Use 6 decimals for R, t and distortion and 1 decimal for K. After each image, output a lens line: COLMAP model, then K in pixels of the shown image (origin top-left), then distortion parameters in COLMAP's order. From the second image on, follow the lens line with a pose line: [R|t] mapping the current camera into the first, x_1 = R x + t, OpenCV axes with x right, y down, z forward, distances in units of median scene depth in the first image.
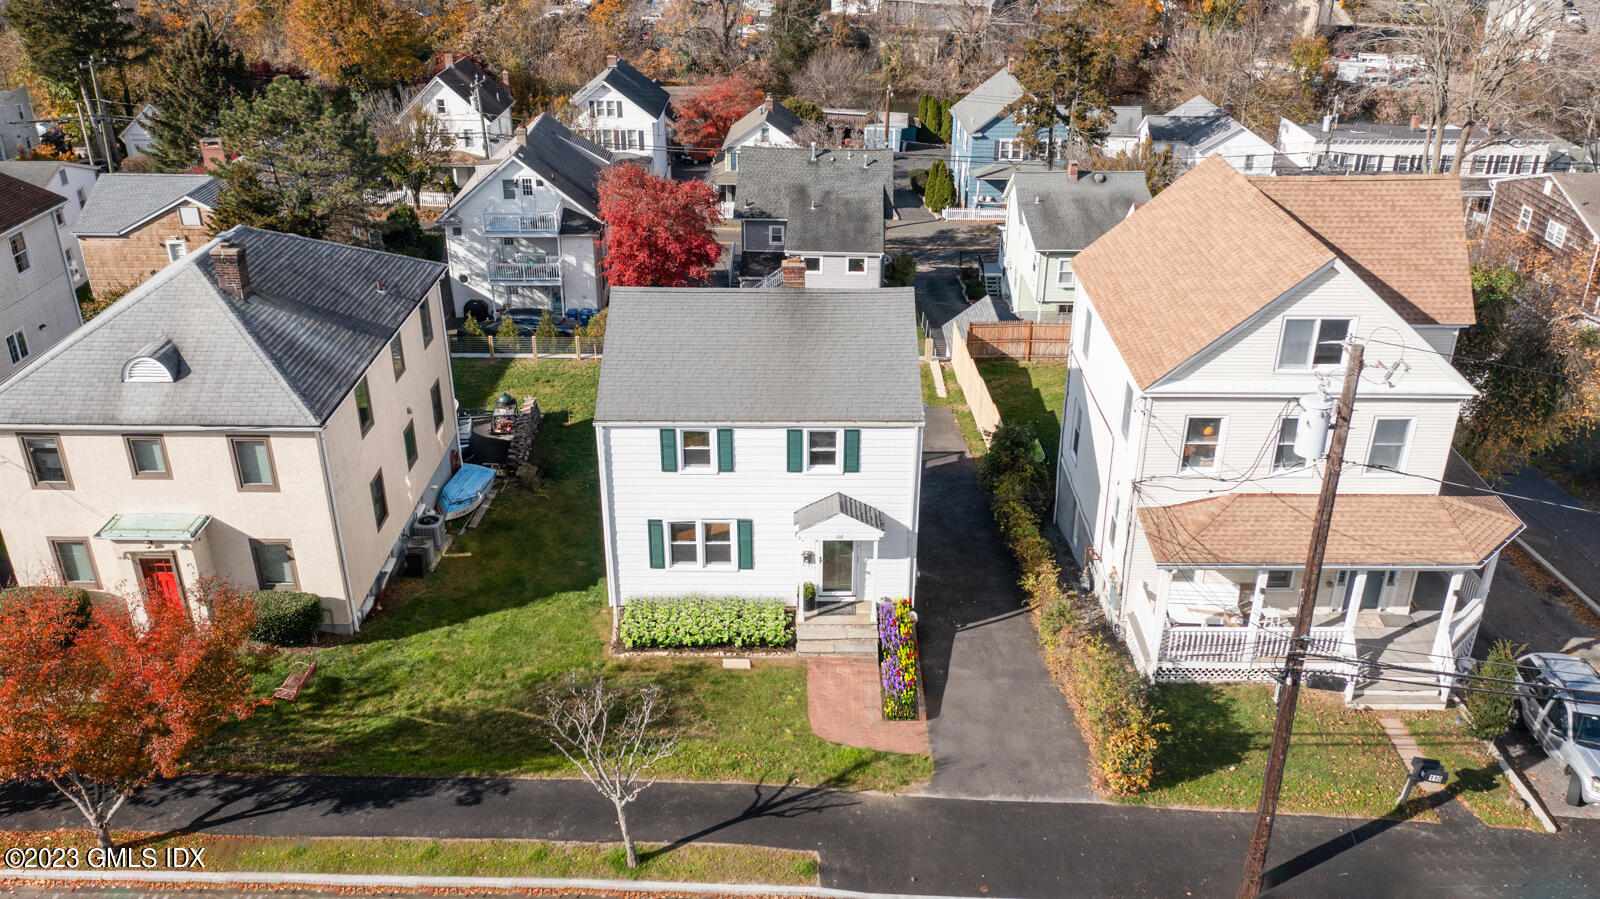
lens RADIAL K [[1288.1, 0, 795.1], [0, 1288.1, 448.5], [0, 0, 1]] dist [-0.047303, 0.031797]
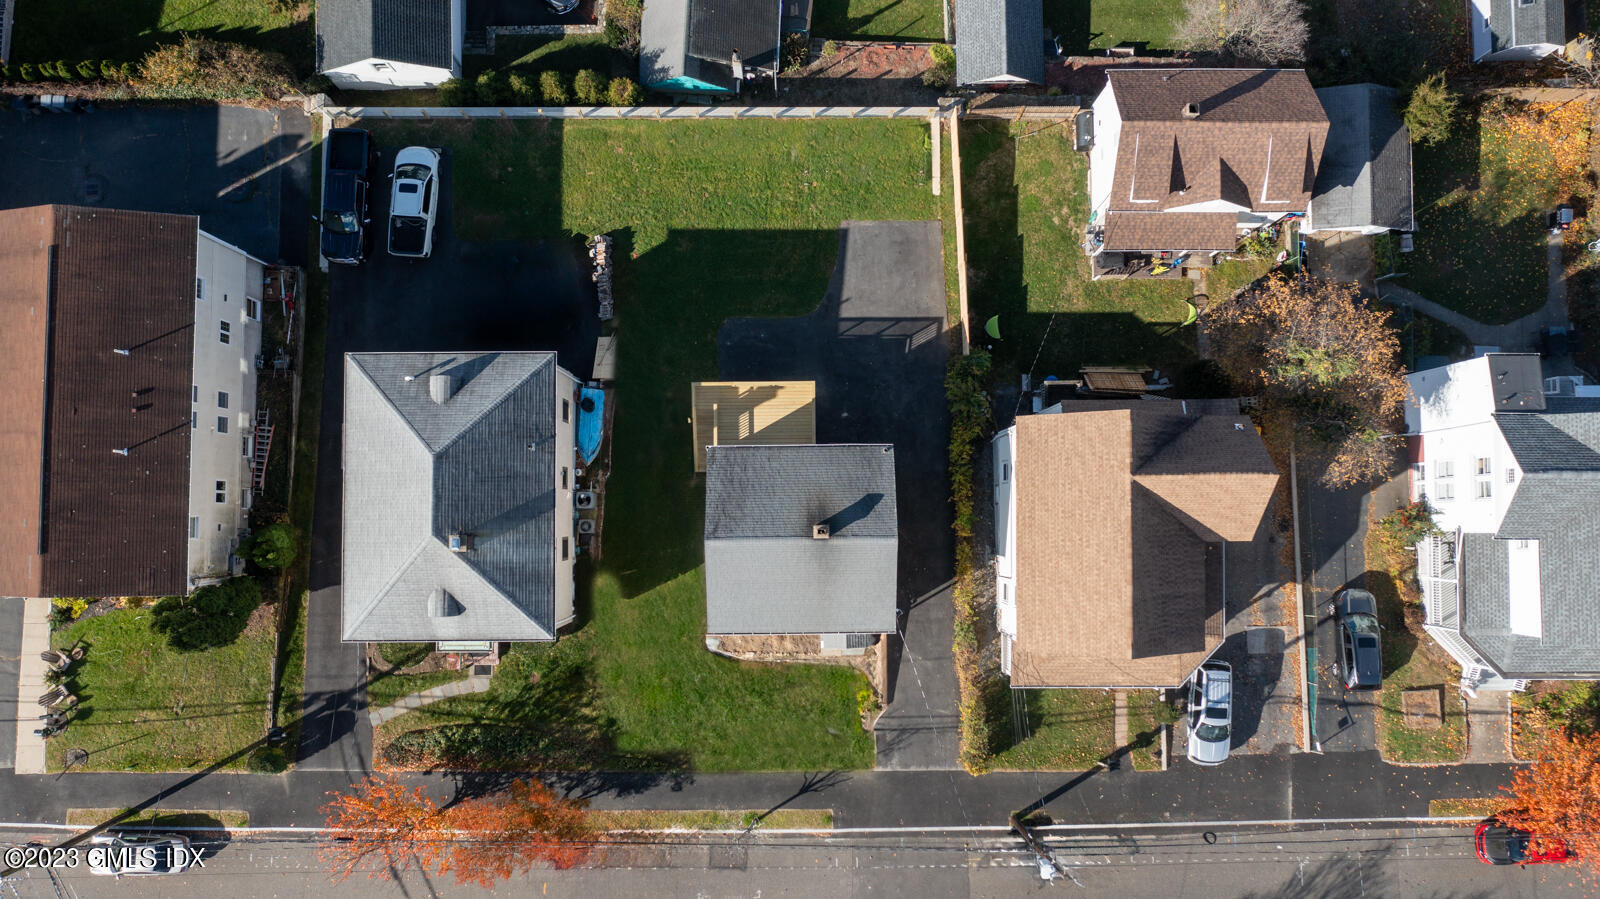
lens RADIAL K [[1288.1, 0, 794.9], [0, 1288.1, 442.4], [0, 0, 1]] dist [-0.047303, 0.031797]
pose [[0.999925, -0.012217, -0.000962, -0.038352], [0.006760, 0.484394, 0.874824, -1.974366], [-0.010222, -0.874765, 0.484440, 0.438196]]
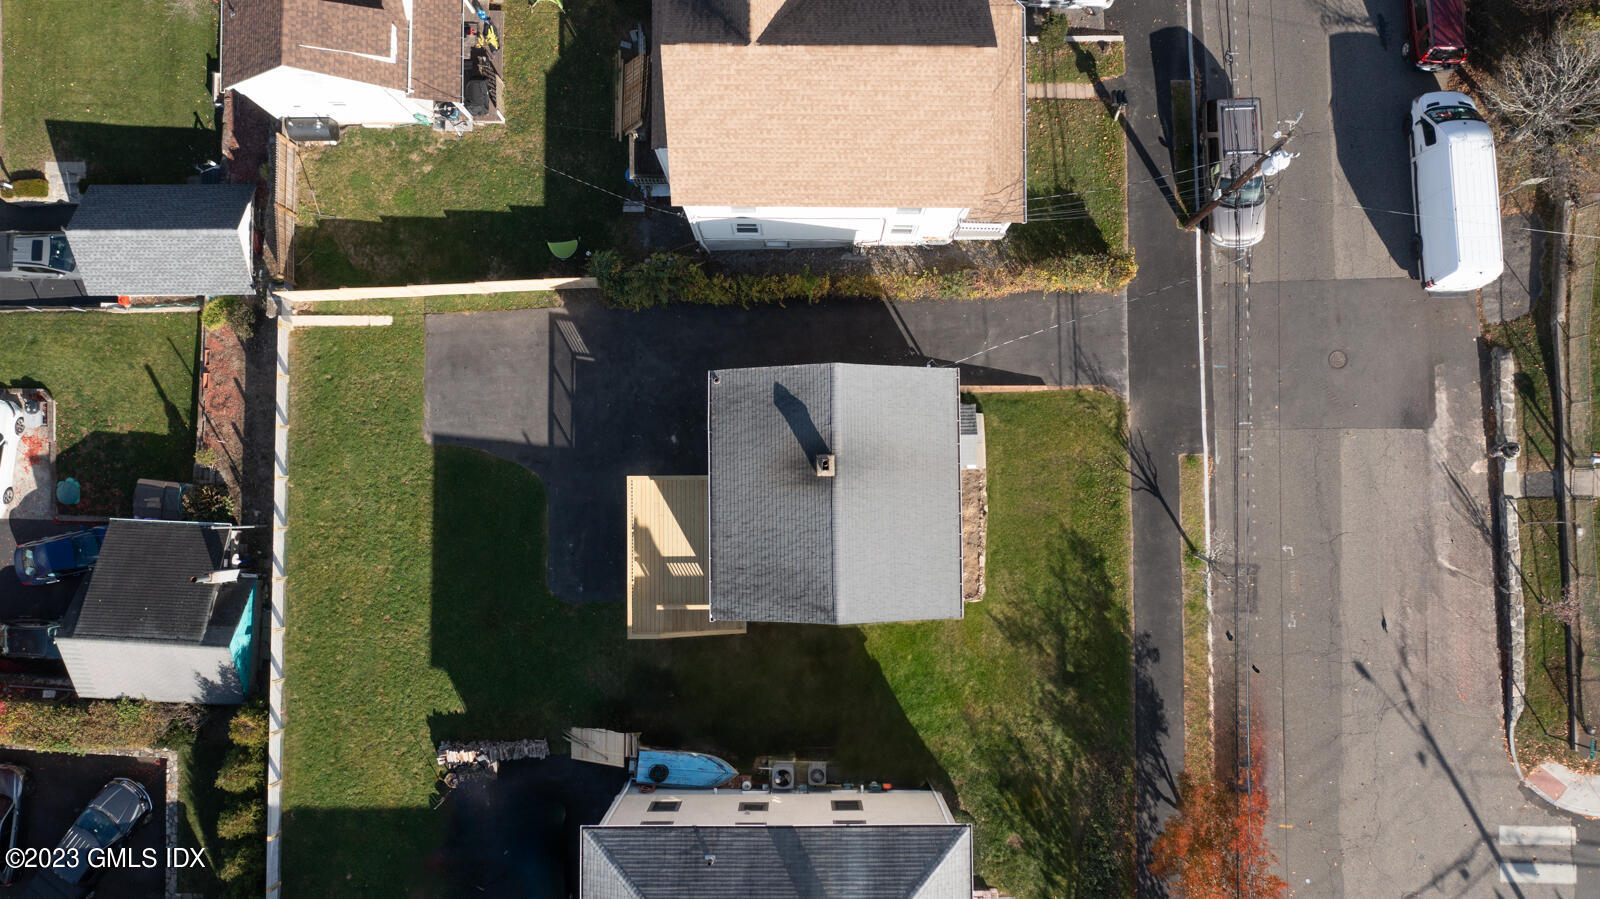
lens RADIAL K [[1288.1, 0, 797.0], [0, 1288.1, 442.7], [0, 0, 1]] dist [-0.047303, 0.031797]
pose [[-0.011191, -0.998699, 0.049749, -0.047950], [0.436703, 0.039876, 0.898722, -1.504193], [-0.899536, 0.031783, 0.435688, 0.668482]]
